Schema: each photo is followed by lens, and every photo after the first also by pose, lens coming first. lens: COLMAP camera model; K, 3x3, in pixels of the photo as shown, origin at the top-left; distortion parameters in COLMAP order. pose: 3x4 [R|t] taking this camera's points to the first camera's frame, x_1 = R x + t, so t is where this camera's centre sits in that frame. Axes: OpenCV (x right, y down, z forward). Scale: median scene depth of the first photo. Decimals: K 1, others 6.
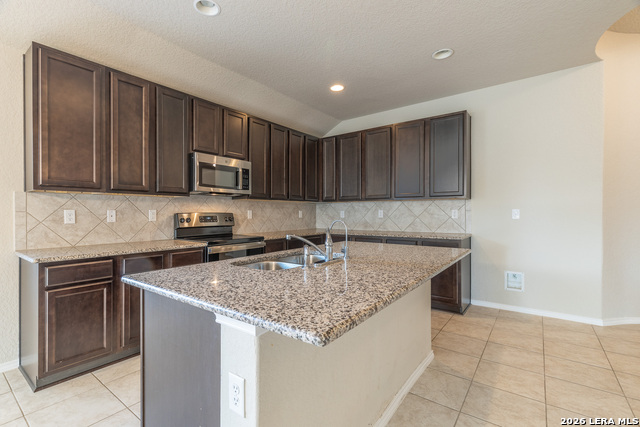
lens RADIAL K [[298.1, 0, 314.7], [0, 298.1, 213.3], [0, 0, 1]] dist [0.004520, 0.000782]
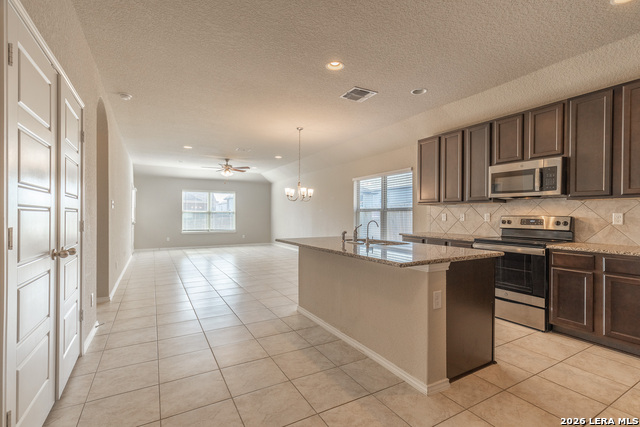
lens RADIAL K [[298.1, 0, 325.0], [0, 298.1, 214.4], [0, 0, 1]] dist [0.004520, 0.000782]
pose [[-0.377750, 0.001990, -0.925905, 0.863365], [-0.003653, 0.999987, 0.003640, -0.007721], [0.925900, 0.004757, -0.377738, 0.721222]]
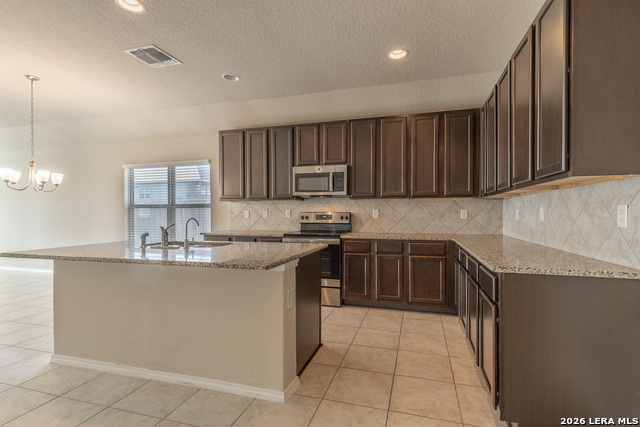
lens RADIAL K [[298.1, 0, 336.2], [0, 298.1, 213.3], [0, 0, 1]] dist [0.004520, 0.000782]
pose [[0.379378, 0.005798, -0.925223, 0.791642], [-0.002129, 0.999983, 0.005393, -0.002903], [0.925239, -0.000076, 0.379384, 0.575462]]
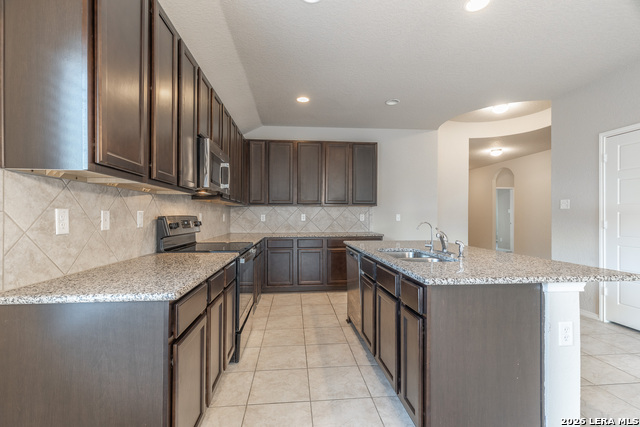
lens RADIAL K [[285.6, 0, 323.5], [0, 285.6, 214.5], [0, 0, 1]] dist [-0.002037, -0.000134]
pose [[0.731219, 0.006909, 0.682107, -0.585939], [0.000954, 0.999937, -0.011151, 0.003434], [-0.682142, 0.008804, 0.731167, 0.209994]]
